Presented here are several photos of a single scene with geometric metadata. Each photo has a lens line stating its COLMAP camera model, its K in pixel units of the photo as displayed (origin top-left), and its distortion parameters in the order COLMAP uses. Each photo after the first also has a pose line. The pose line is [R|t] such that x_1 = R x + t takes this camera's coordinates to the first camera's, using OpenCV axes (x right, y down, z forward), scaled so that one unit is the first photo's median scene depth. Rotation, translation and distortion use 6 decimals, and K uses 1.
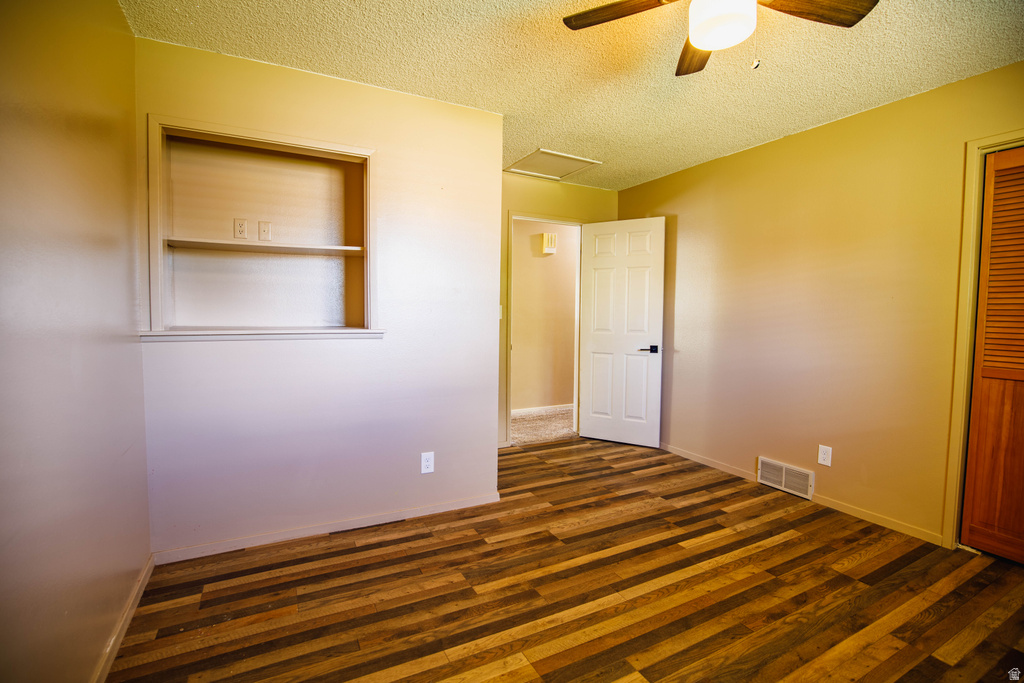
lens RADIAL K [[467.9, 0, 516.2], [0, 467.9, 338.1], [0, 0, 1]] dist [-0.029231, 0.000921]
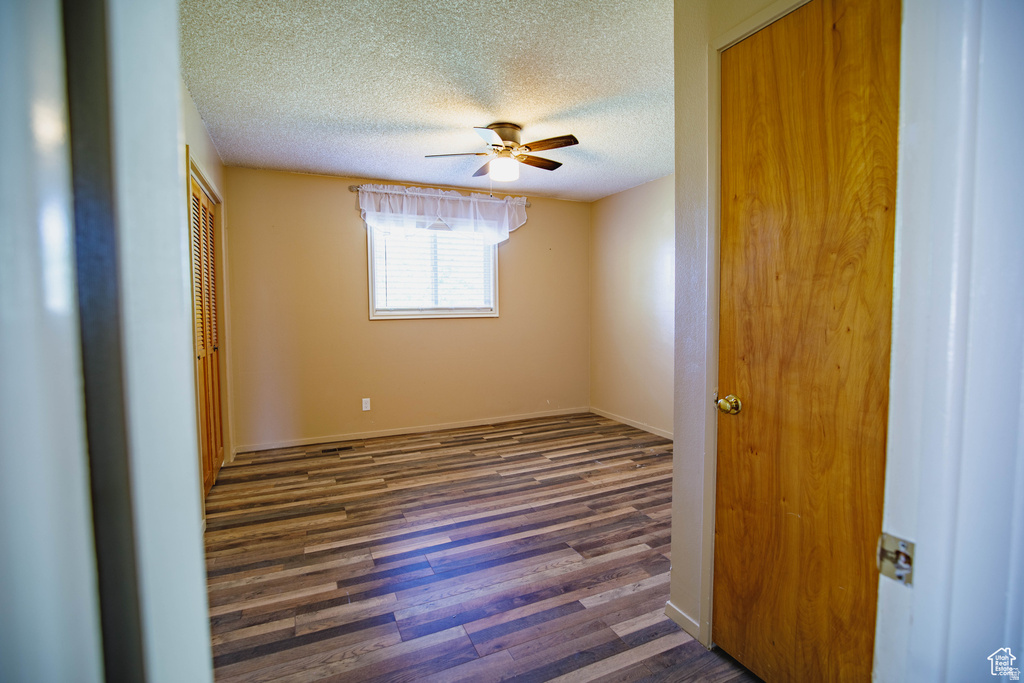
lens RADIAL K [[467.9, 0, 516.2], [0, 467.9, 338.1], [0, 0, 1]] dist [-0.029231, 0.000921]
pose [[-0.998613, -0.008142, 0.052014, 0.172272], [-0.001831, 0.992742, 0.120253, -0.113645], [-0.052615, 0.119991, -0.991380, 2.043081]]
